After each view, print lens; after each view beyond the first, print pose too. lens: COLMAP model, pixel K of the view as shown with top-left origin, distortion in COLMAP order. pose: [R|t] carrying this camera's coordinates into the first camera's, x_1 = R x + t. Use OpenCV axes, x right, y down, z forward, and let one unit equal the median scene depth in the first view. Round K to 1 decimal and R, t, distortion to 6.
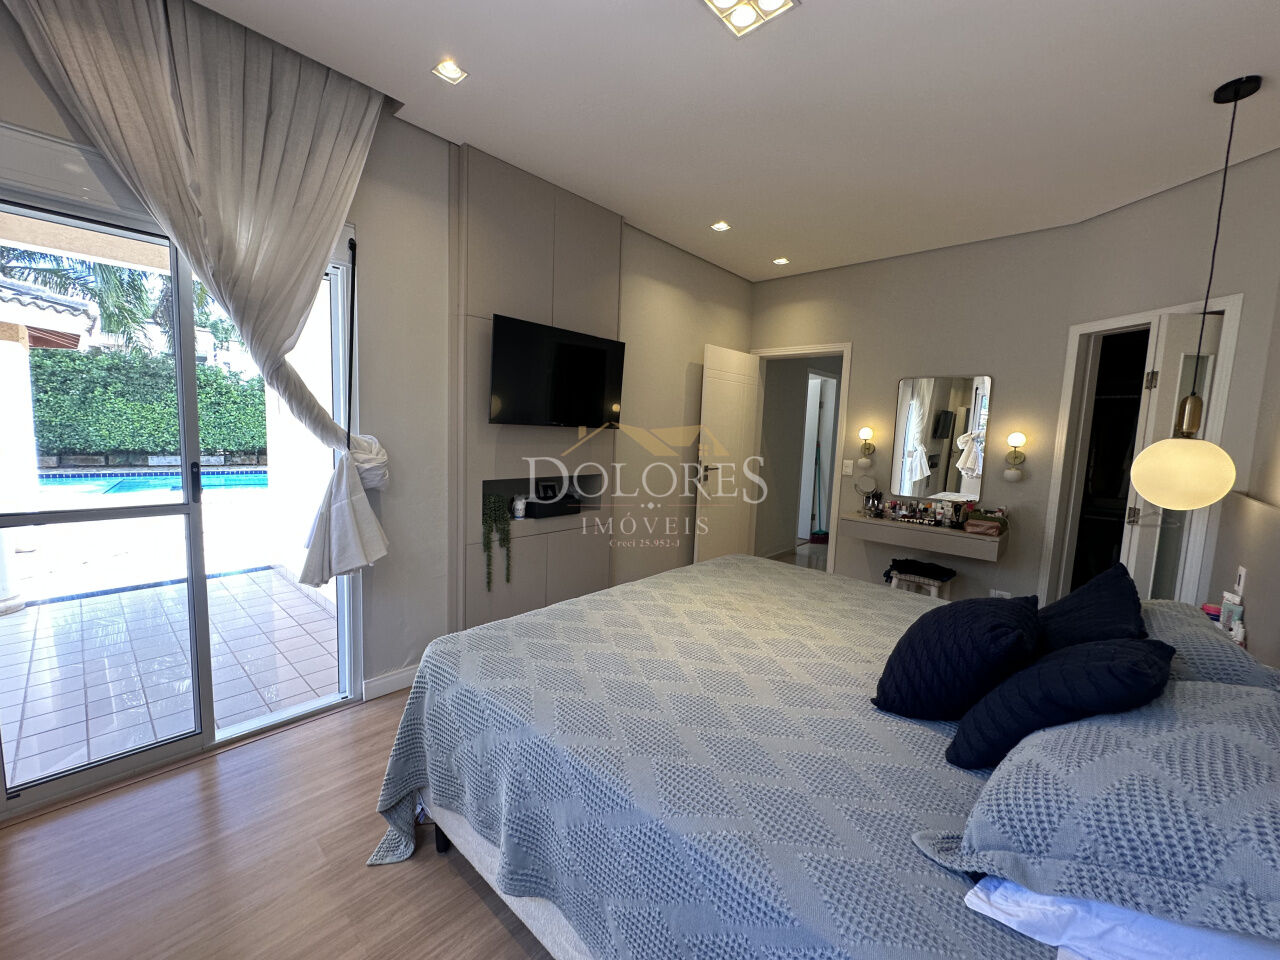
lens RADIAL K [[509.0, 0, 640.0], [0, 509.0, 480.0], [0, 0, 1]] dist [-0.001787, 0.000716]
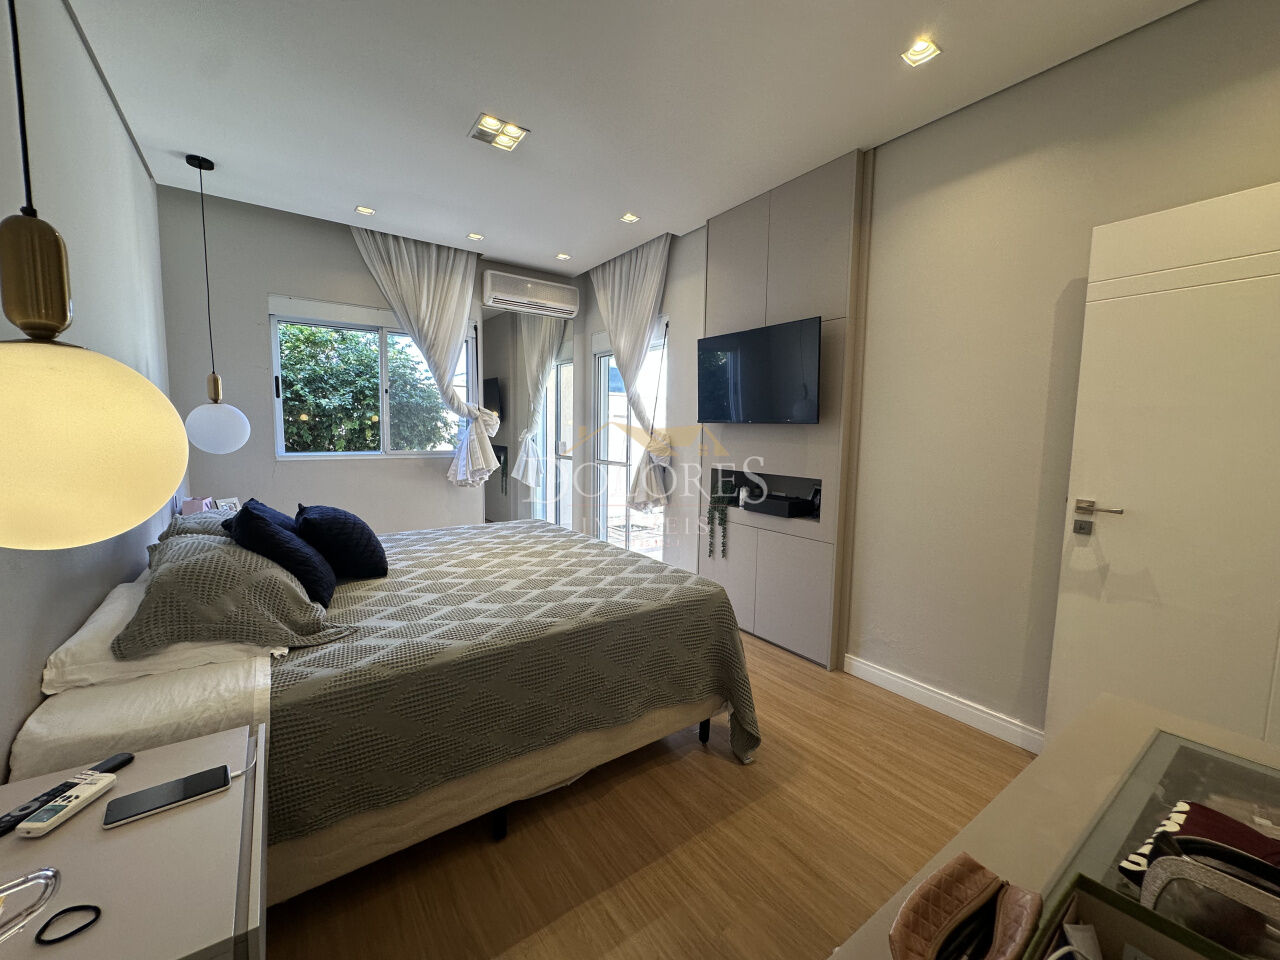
lens RADIAL K [[515.4, 0, 640.0], [0, 515.4, 480.0], [0, 0, 1]] dist [-0.001092, 0.000081]
pose [[-0.213269, 0.050659, -0.975679, 0.946543], [-0.127495, 0.988672, 0.079202, -0.046426], [0.968639, 0.141285, -0.204394, 1.043872]]
